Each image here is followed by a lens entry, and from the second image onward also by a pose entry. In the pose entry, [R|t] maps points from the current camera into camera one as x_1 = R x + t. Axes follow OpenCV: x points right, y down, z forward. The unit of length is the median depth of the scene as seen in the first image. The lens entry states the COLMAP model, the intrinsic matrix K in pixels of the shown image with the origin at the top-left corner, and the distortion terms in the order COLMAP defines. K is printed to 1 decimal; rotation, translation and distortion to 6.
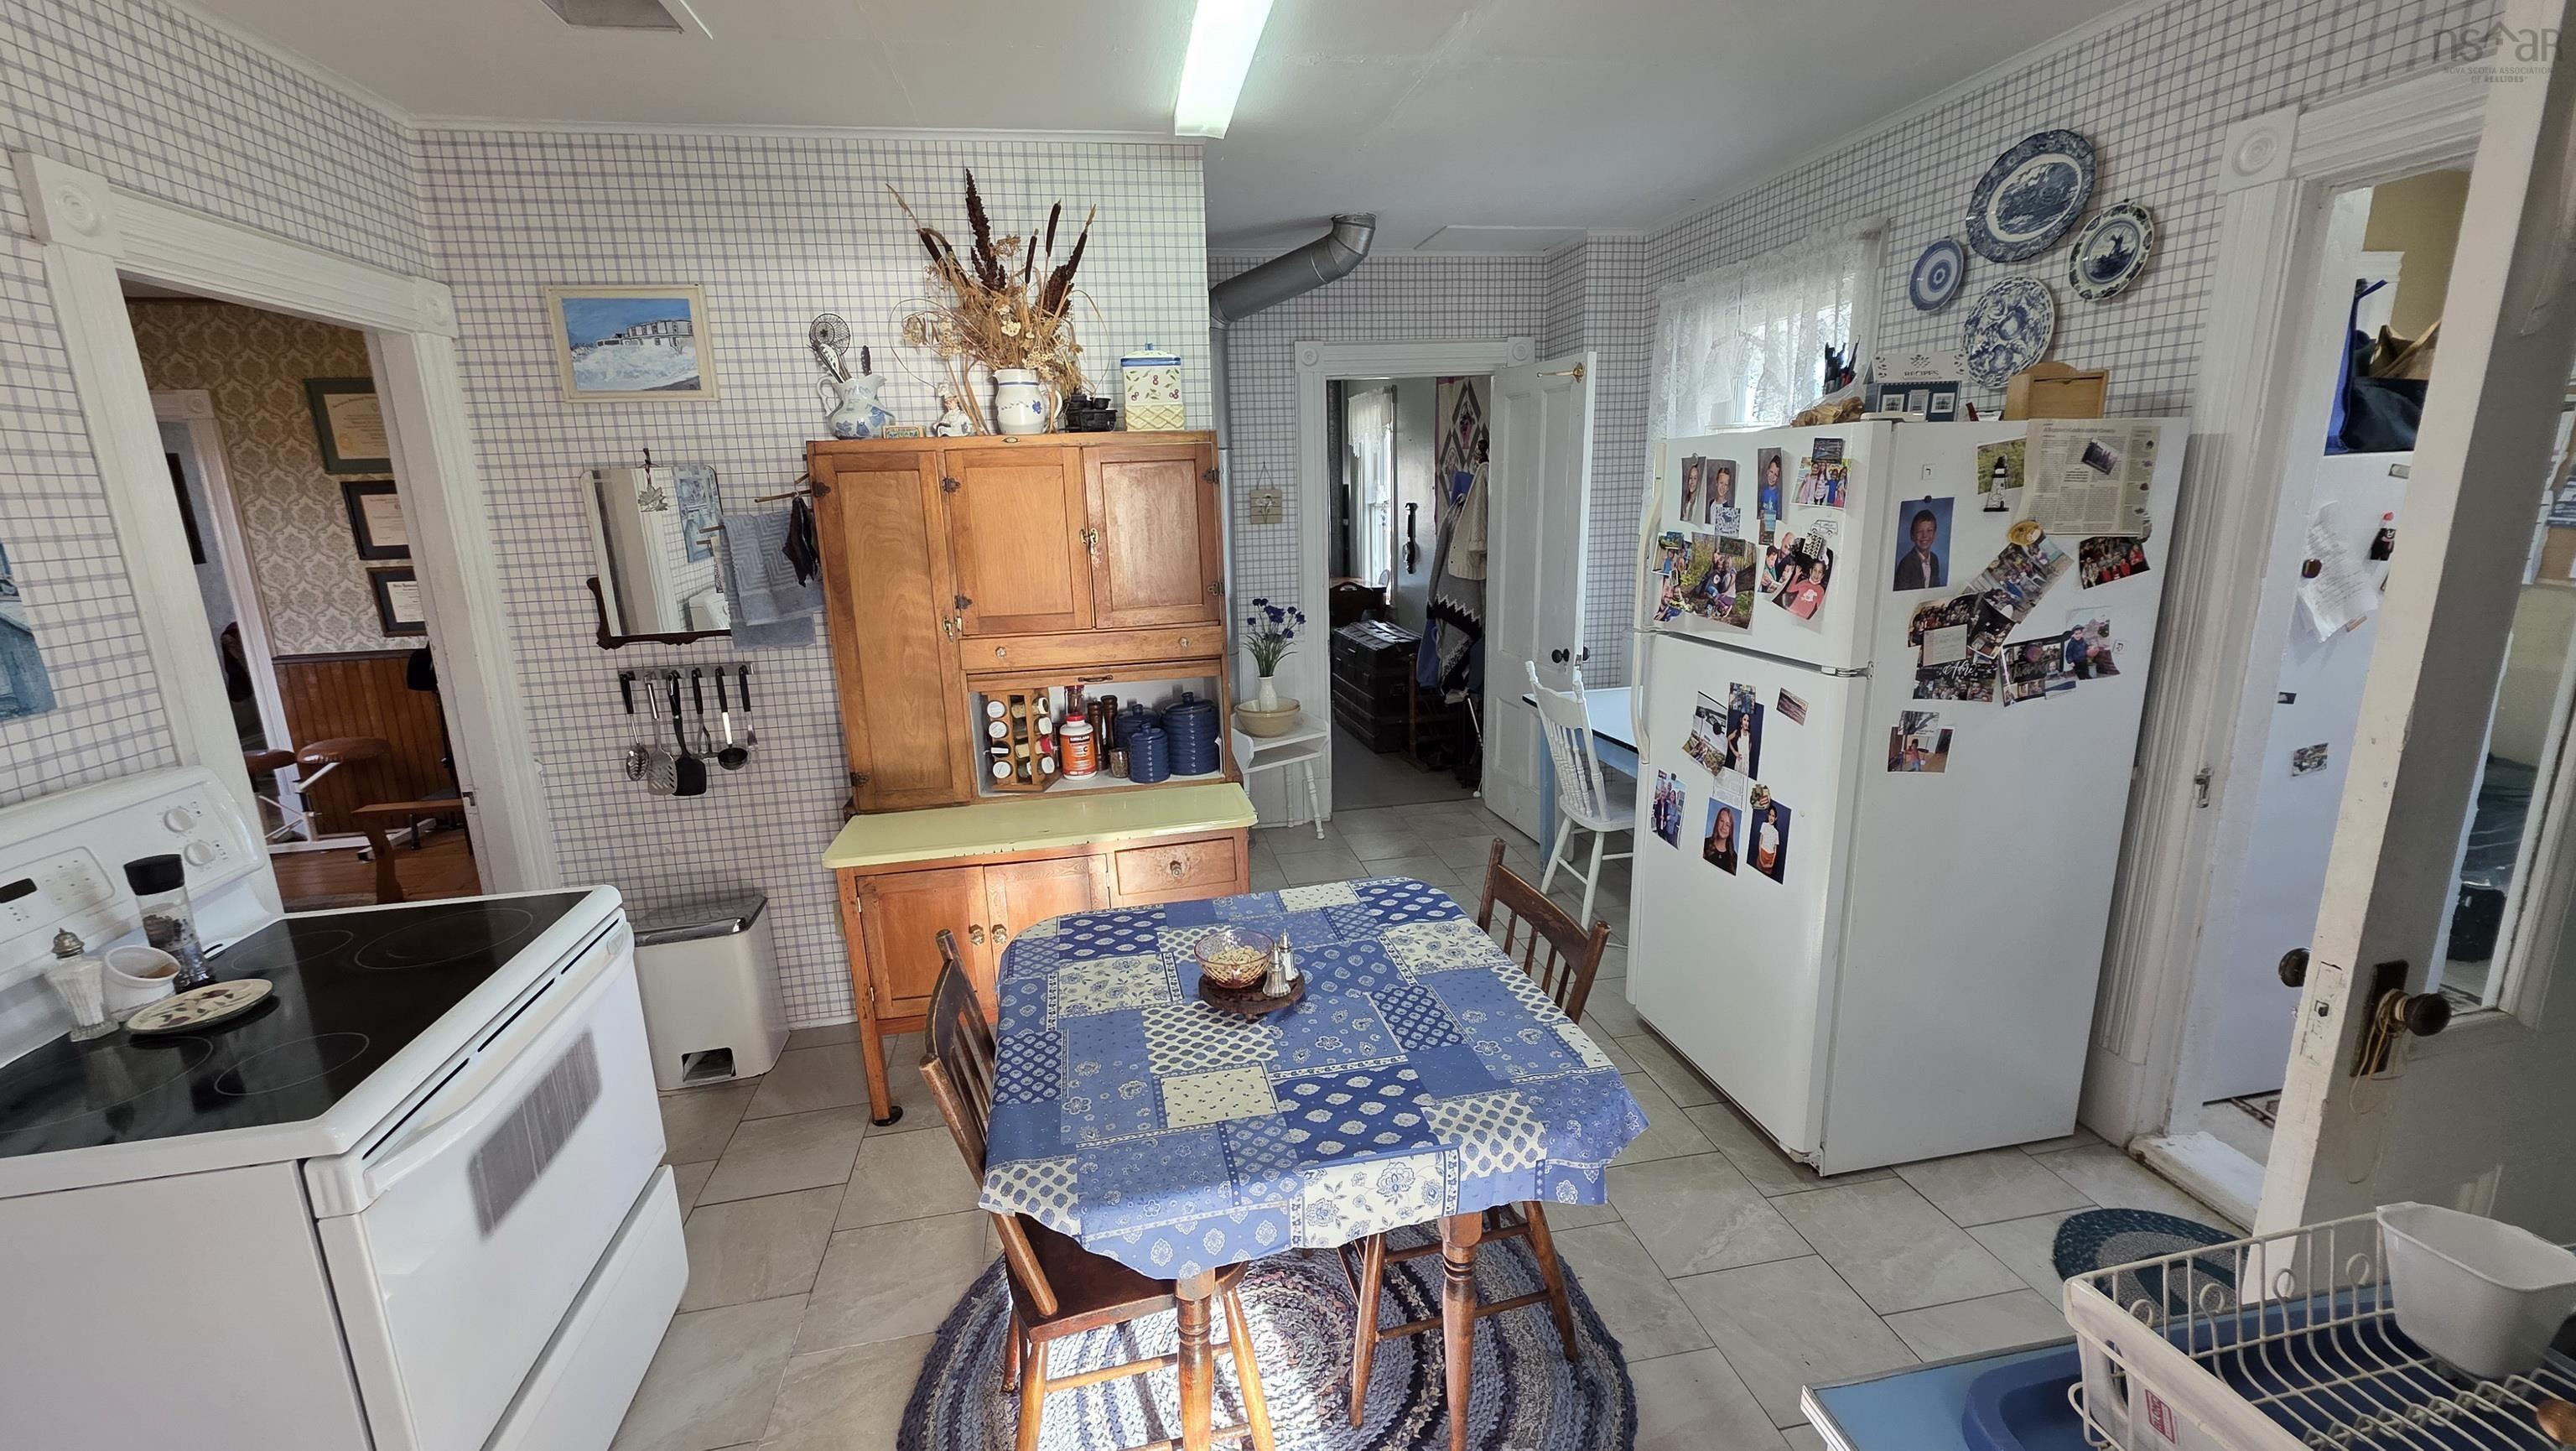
lens RADIAL K [[1029.6, 0, 1272.8], [0, 1029.6, 713.1], [0, 0, 1]] dist [0.000587, 0.000245]
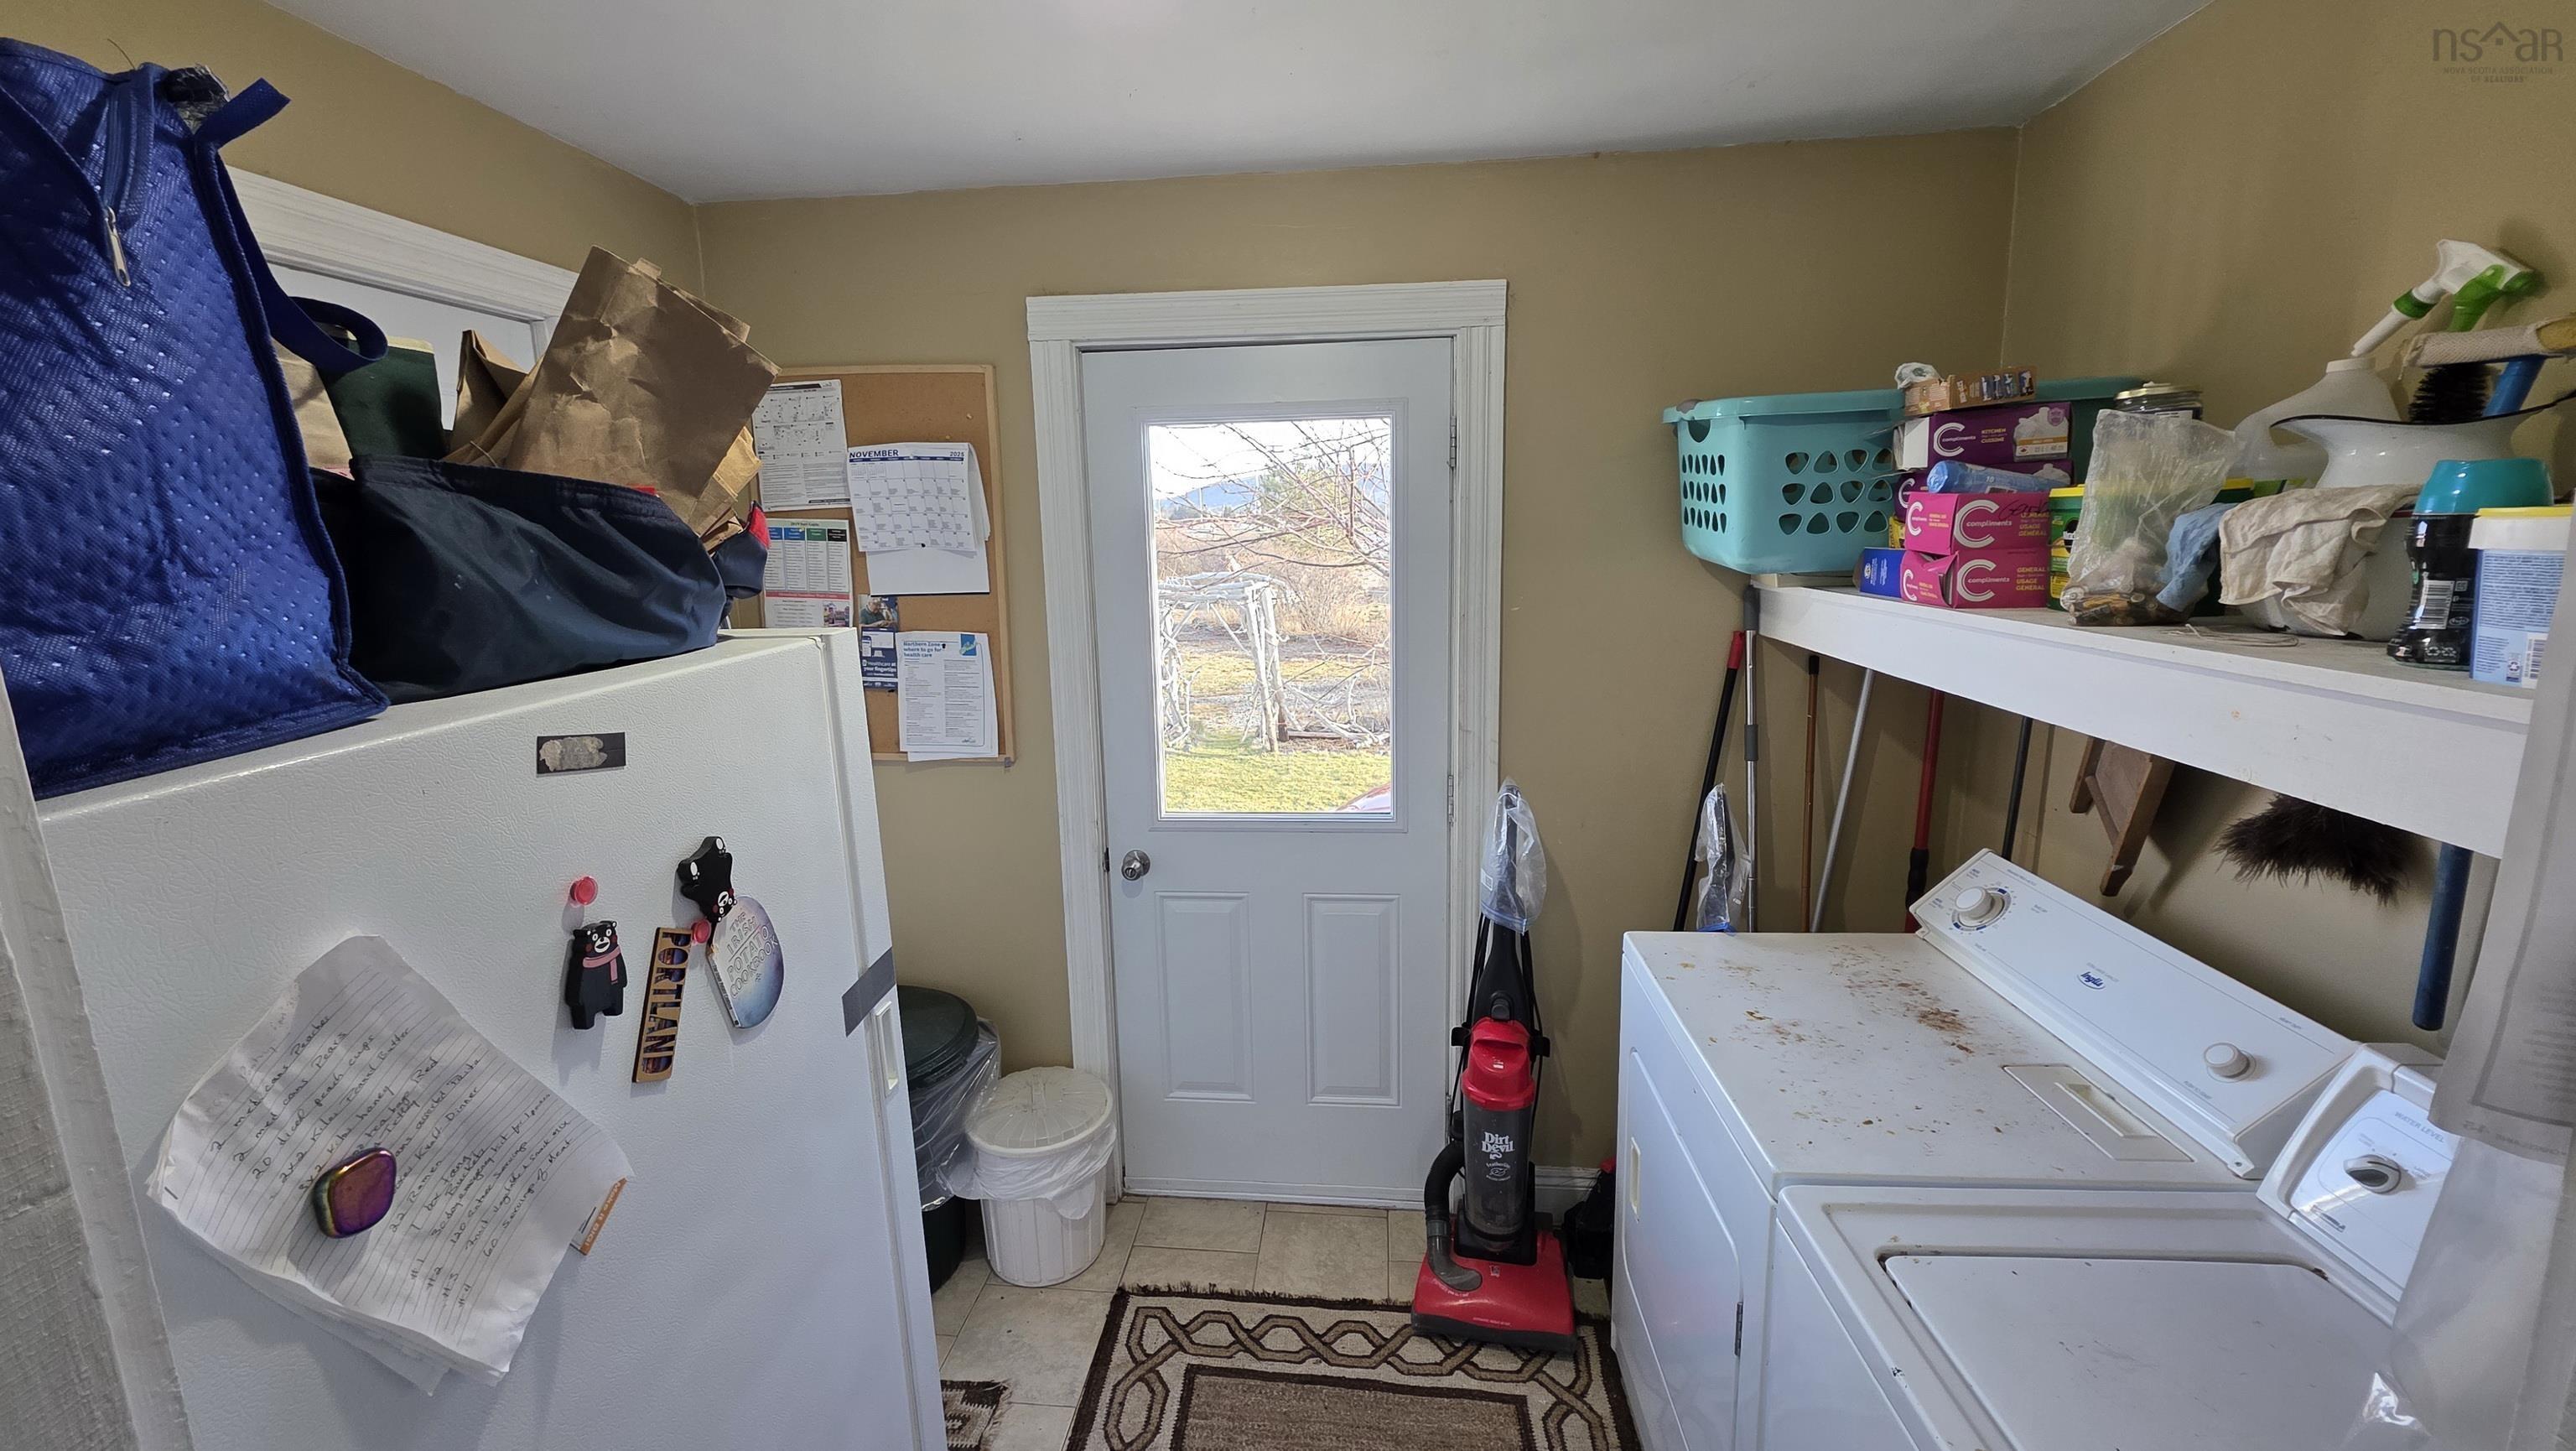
lens RADIAL K [[1029.6, 0, 1272.8], [0, 1029.6, 713.1], [0, 0, 1]] dist [0.000587, 0.000245]
pose [[0.265526, -0.139893, 0.953900, 0.852910], [0.226949, 0.970683, 0.079181, -0.222822], [-0.937011, 0.195462, 0.289490, 0.705670]]
